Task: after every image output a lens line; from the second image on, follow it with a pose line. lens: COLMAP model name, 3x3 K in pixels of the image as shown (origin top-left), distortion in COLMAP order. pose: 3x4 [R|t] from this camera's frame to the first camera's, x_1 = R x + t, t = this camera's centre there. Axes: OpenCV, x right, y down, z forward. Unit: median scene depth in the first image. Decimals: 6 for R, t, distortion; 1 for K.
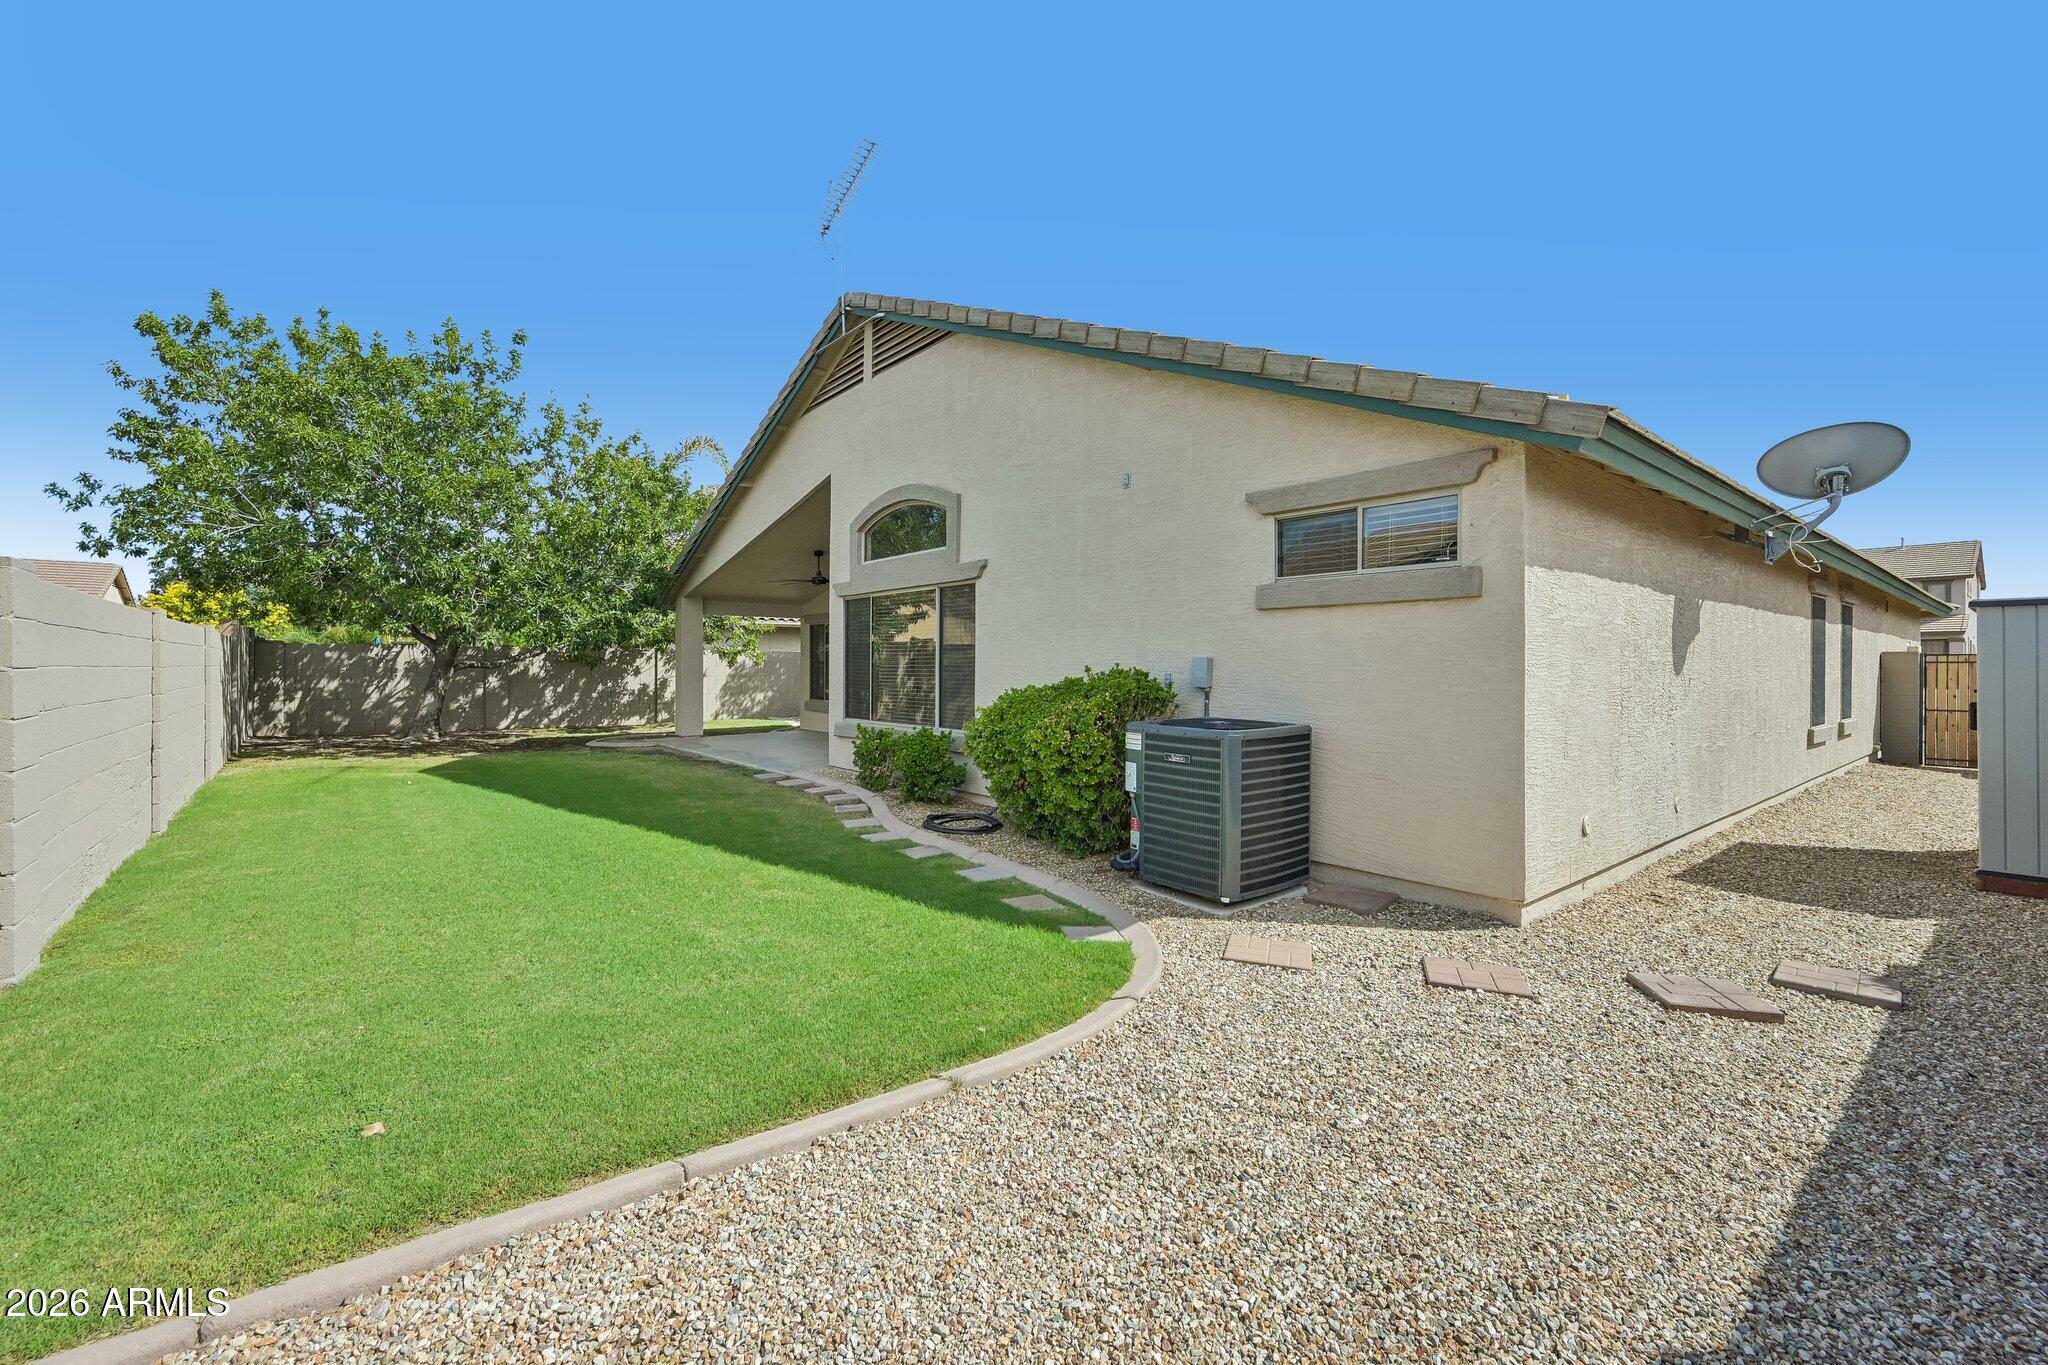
lens RADIAL K [[839.7, 0, 1024.0], [0, 839.7, 682.5], [0, 0, 1]] dist [-0.050482, -0.000108]
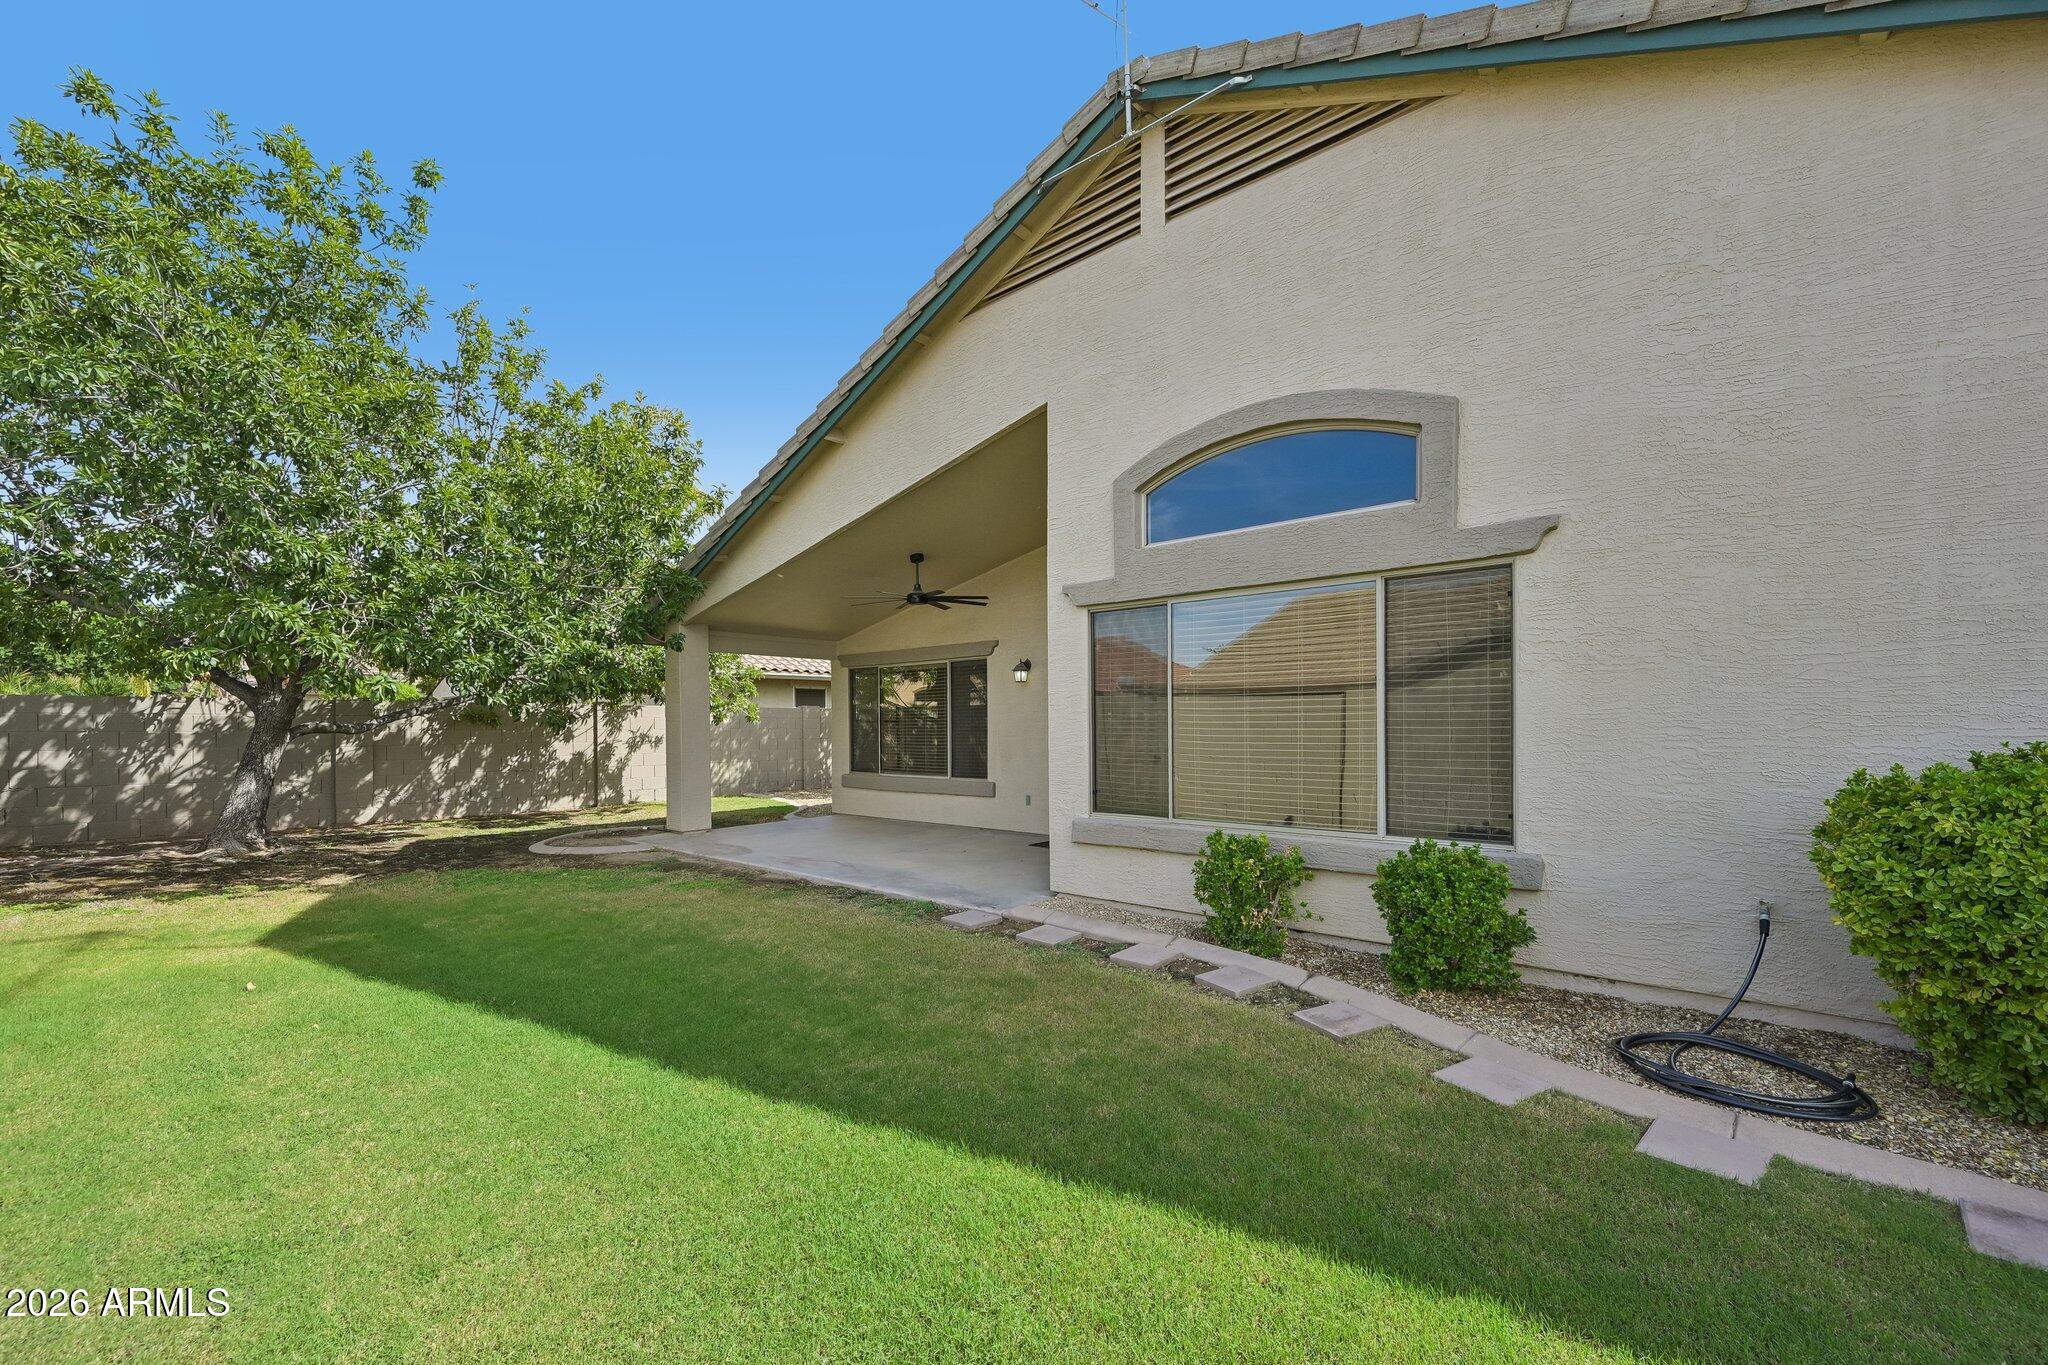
lens RADIAL K [[846.4, 0, 1026.2], [0, 846.4, 733.9], [0, 0, 1]] dist [-0.019516, -0.000495]
pose [[0.988213, -0.009306, 0.152802, -0.250972], [0.010589, 0.999915, -0.007587, -0.005950], [-0.152719, 0.009116, 0.988228, 0.301082]]
